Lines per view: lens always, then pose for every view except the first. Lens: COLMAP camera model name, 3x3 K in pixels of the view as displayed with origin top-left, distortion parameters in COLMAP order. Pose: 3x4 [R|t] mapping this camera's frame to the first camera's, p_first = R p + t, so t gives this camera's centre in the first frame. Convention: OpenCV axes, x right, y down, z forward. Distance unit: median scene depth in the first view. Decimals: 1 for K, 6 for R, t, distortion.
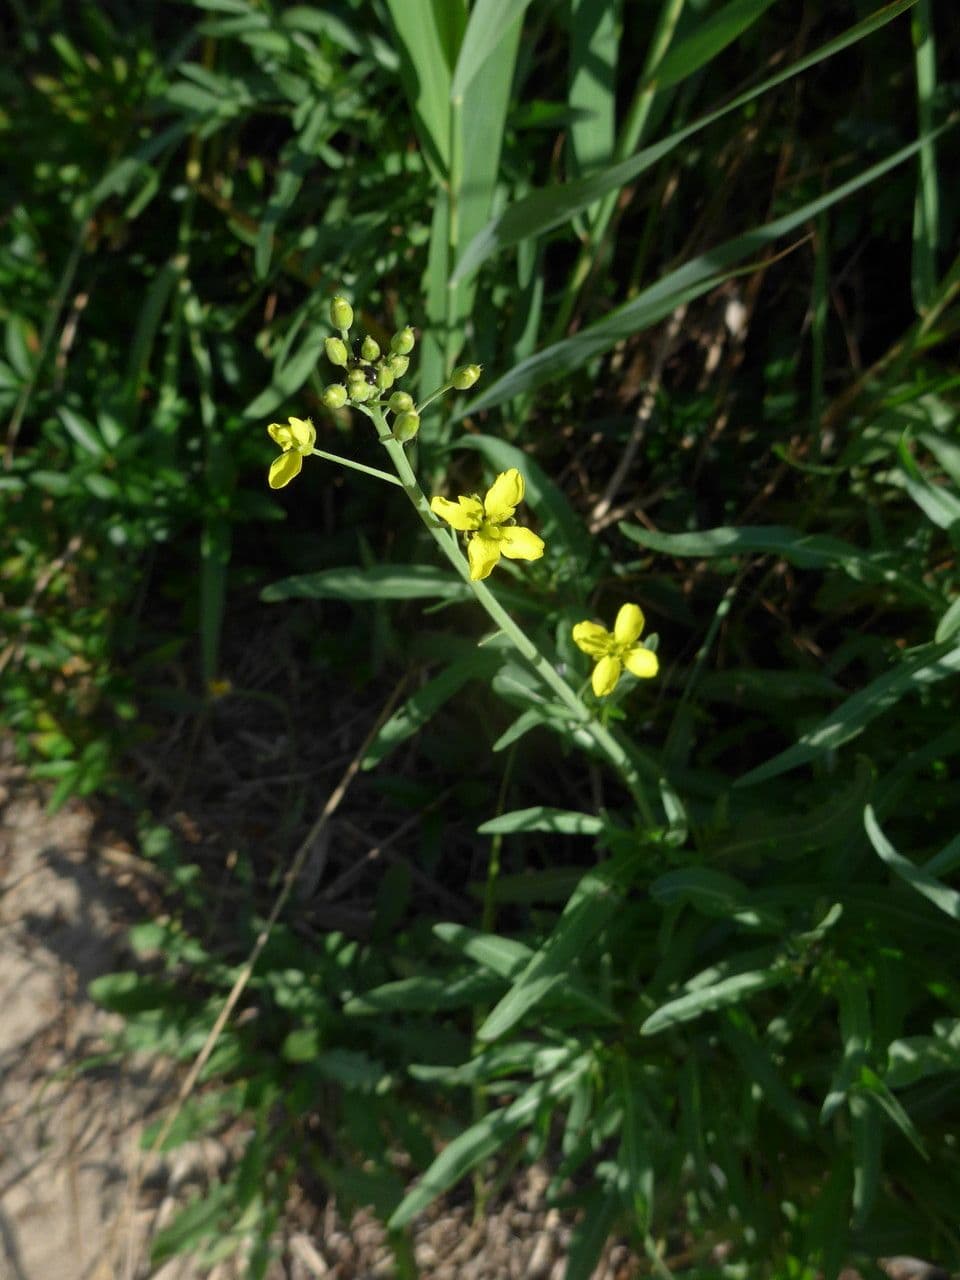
lens RADIAL K [[1050.8, 0, 478.4], [0, 1050.8, 666.7], [0, 0, 1]] dist [-0.111974, 0.089937]
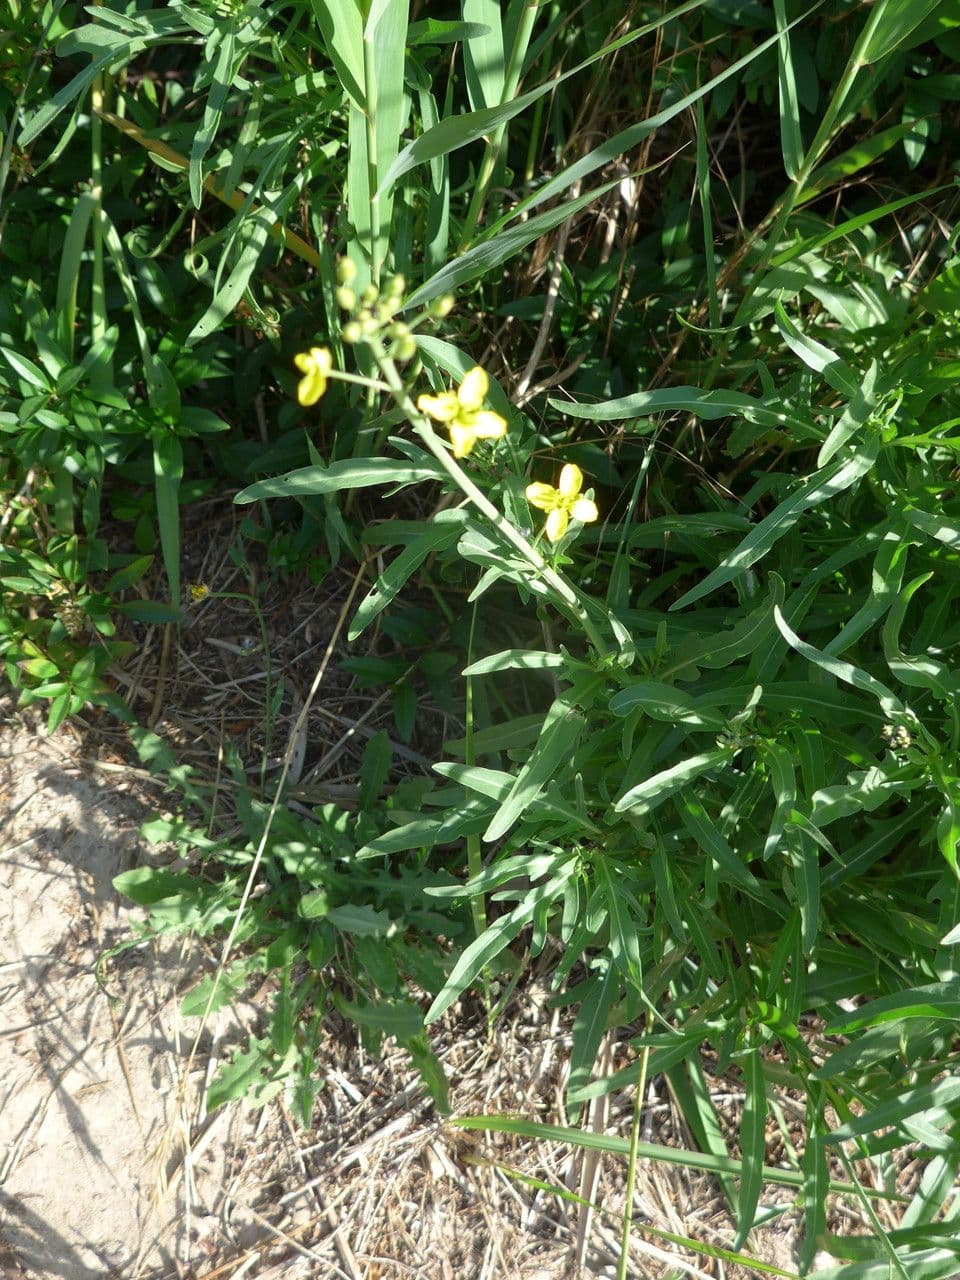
lens RADIAL K [[1050.8, 0, 478.4], [0, 1050.8, 666.7], [0, 0, 1]] dist [-0.111974, 0.089937]
pose [[0.990655, -0.125773, 0.052752, -0.023323], [0.119402, 0.986707, 0.110235, 0.010961], [-0.065916, -0.102907, 0.992505, -0.098441]]
